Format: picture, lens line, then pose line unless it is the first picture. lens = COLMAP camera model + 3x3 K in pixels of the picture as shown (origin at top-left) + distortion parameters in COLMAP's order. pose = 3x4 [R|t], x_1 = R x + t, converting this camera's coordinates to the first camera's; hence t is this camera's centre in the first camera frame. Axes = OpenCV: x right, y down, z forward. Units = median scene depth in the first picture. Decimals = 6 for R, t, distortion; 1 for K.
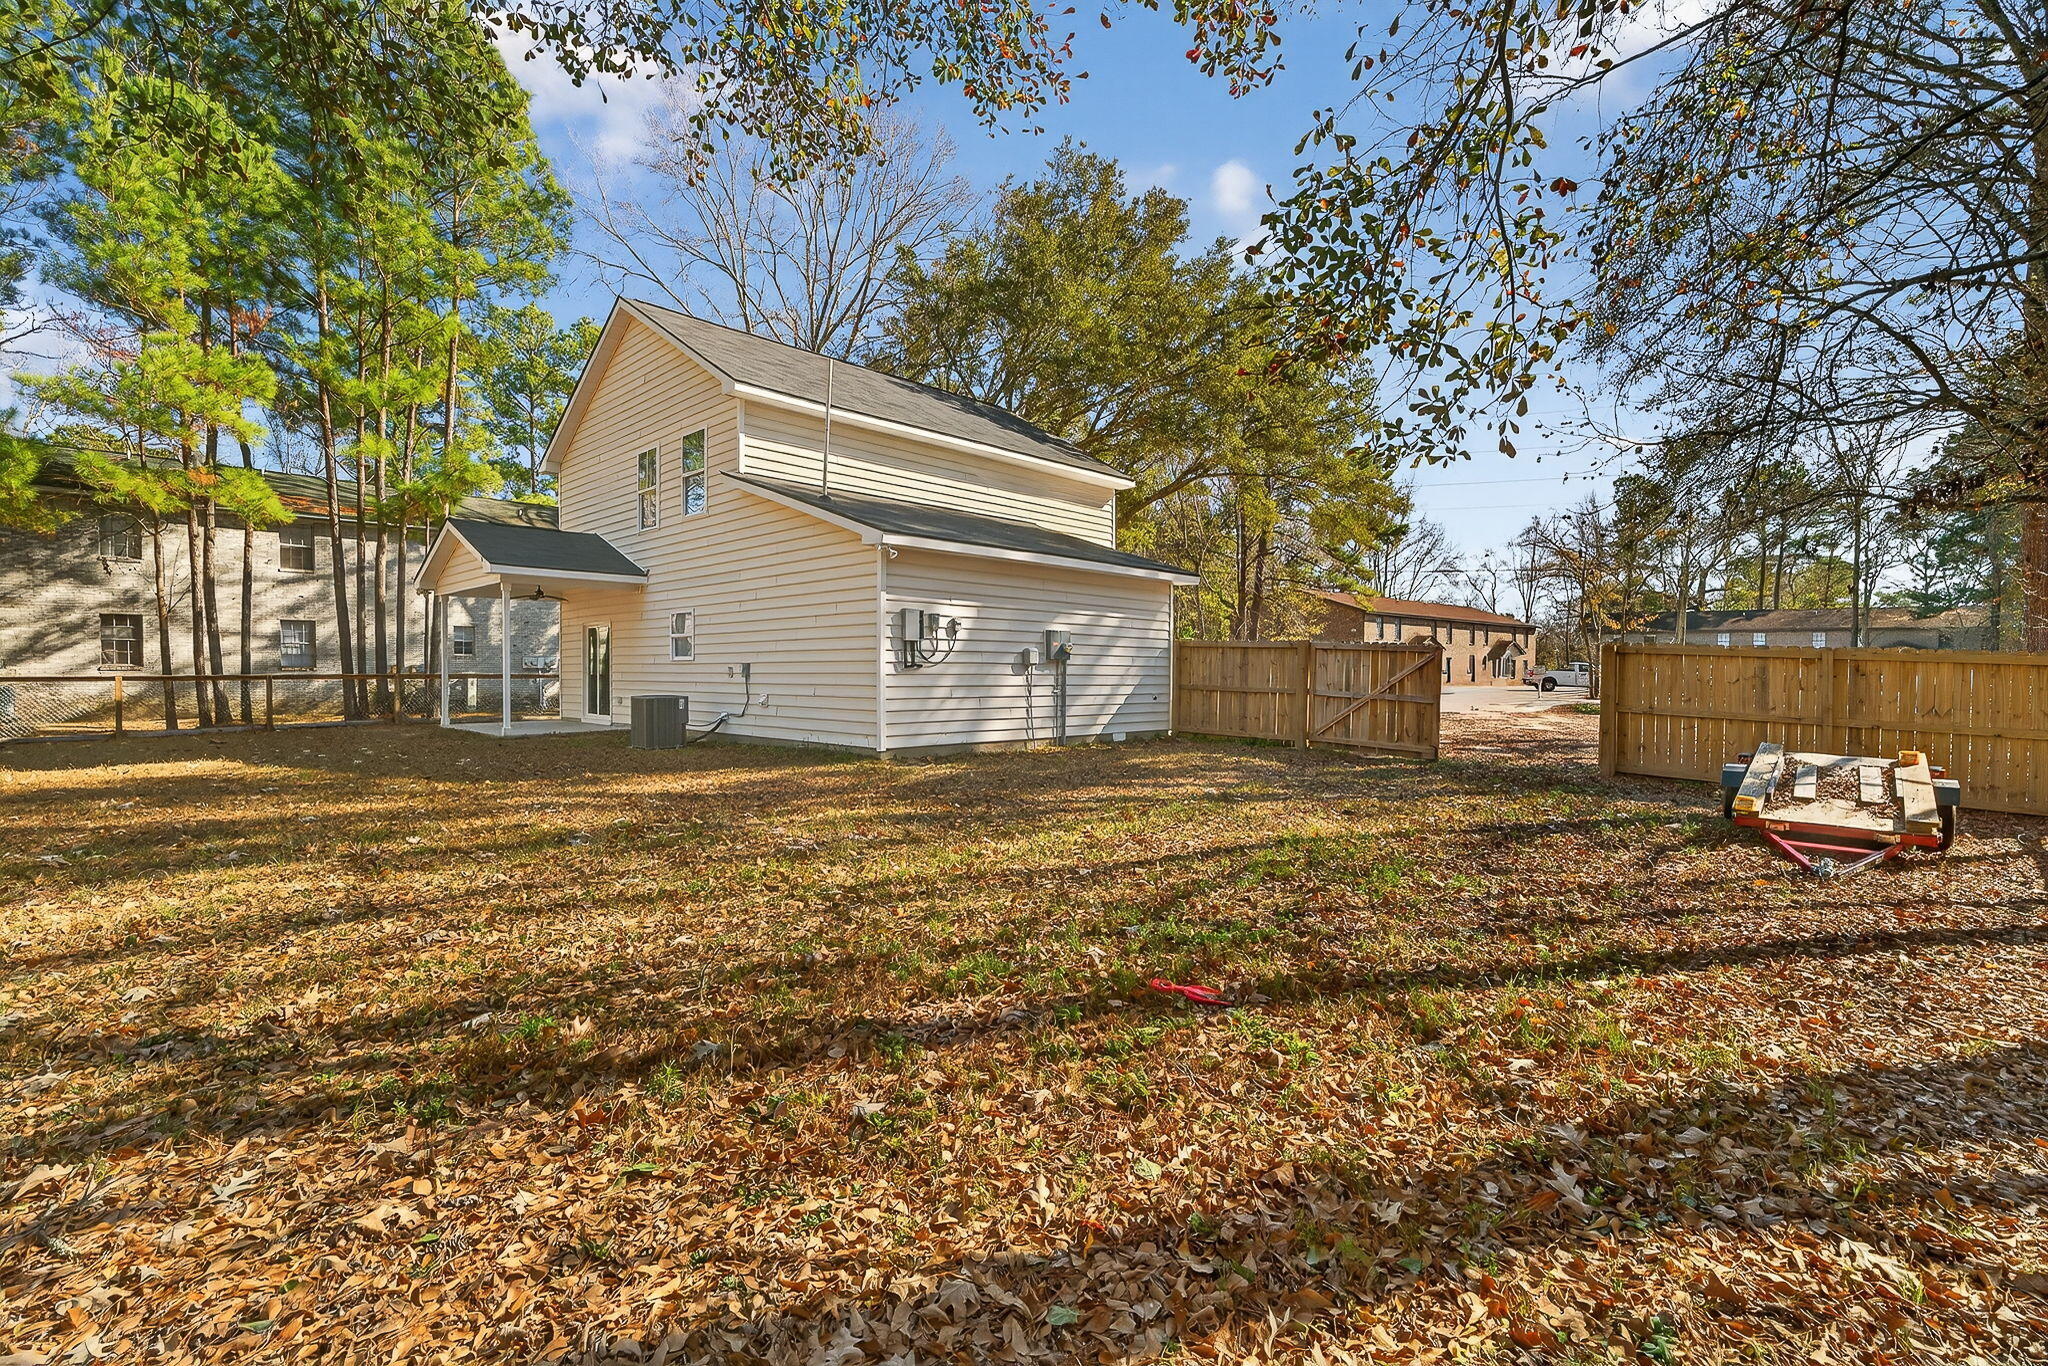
lens RADIAL K [[935.0, 0, 1024.0], [0, 935.0, 683.0], [0, 0, 1]] dist [-0.003766, 0.000899]
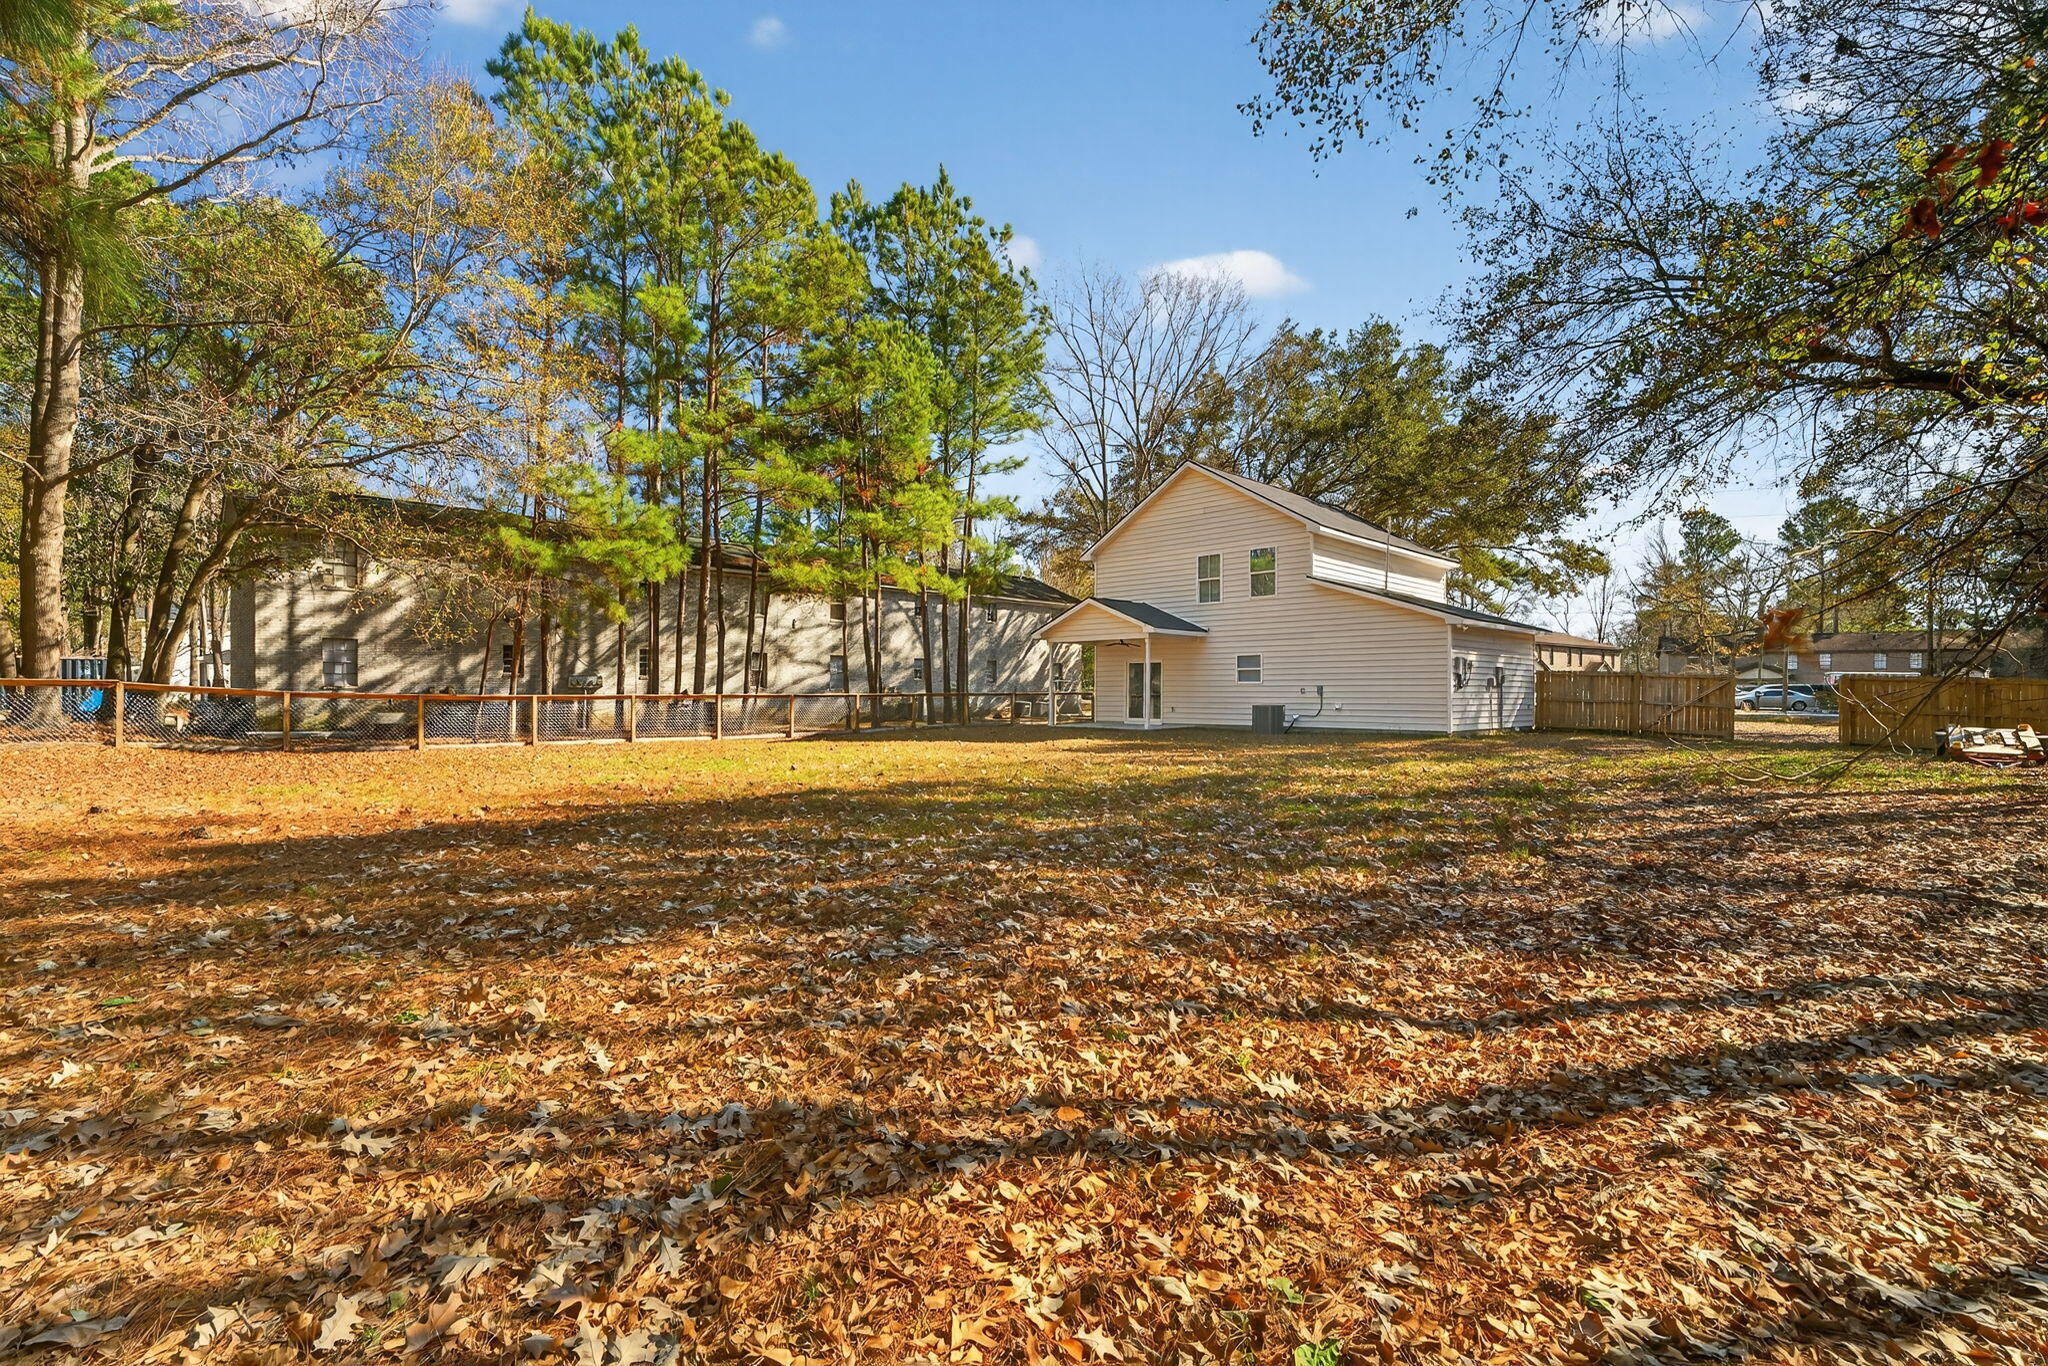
lens RADIAL K [[935.0, 0, 1024.0], [0, 935.0, 683.0], [0, 0, 1]] dist [-0.003766, 0.000899]
pose [[0.999781, -0.001167, -0.020909, -0.901057], [0.000768, 0.999817, -0.019095, 0.007325], [0.020928, 0.019075, 0.999599, -0.829727]]
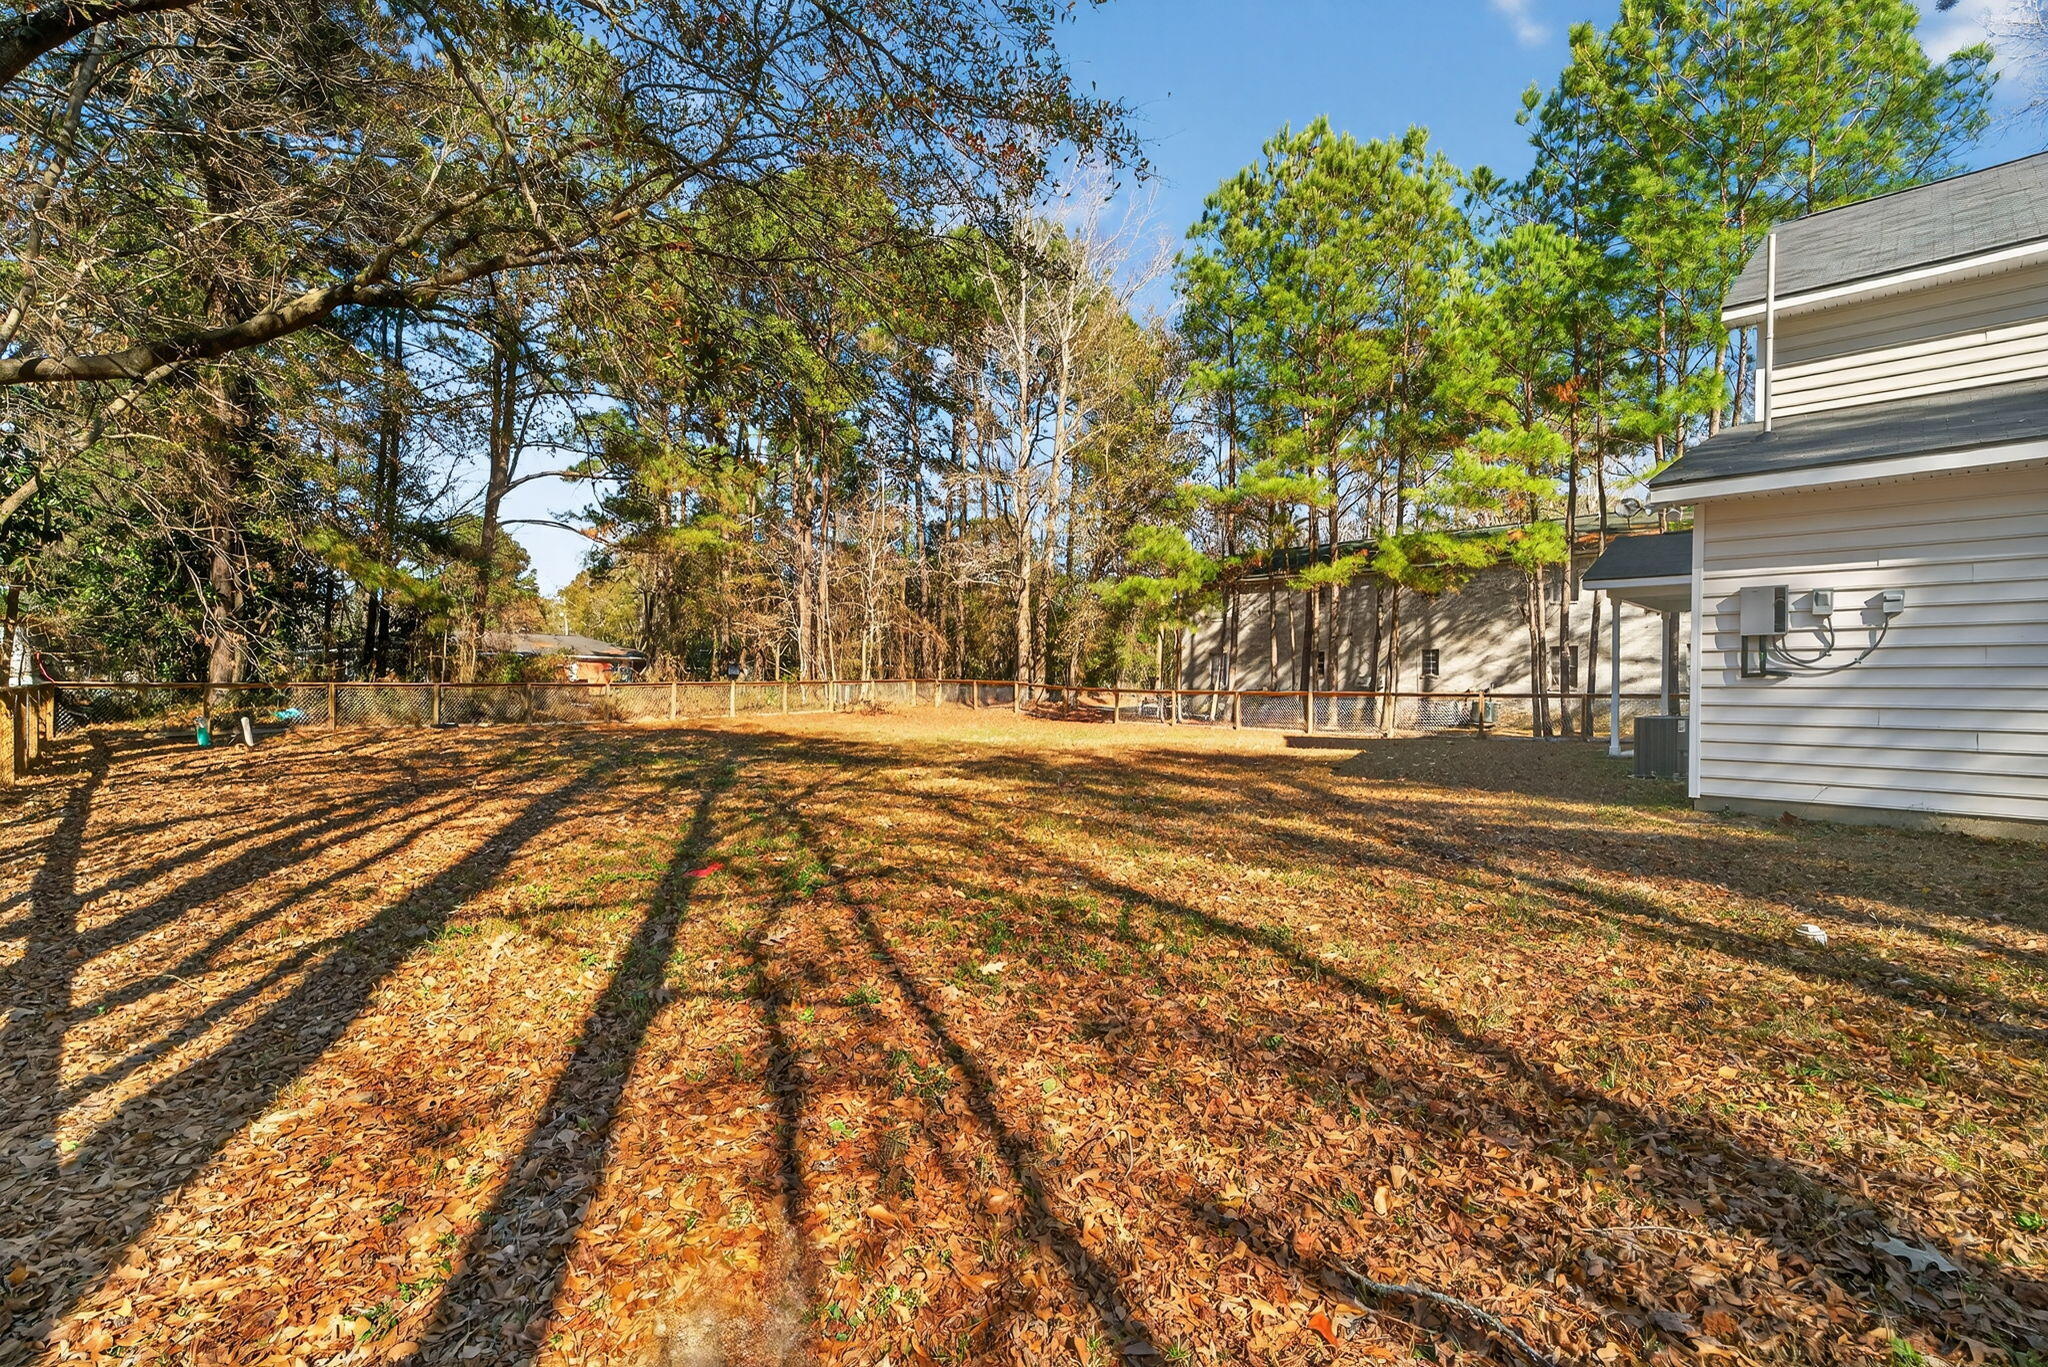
lens RADIAL K [[935.0, 0, 1024.0], [0, 935.0, 683.5], [0, 0, 1]] dist [-0.003766, 0.000899]
pose [[-0.045262, -0.010626, -0.998919, 0.491735], [-0.020042, 0.999752, -0.009726, 0.004225], [0.998774, 0.019580, -0.045464, 0.458029]]
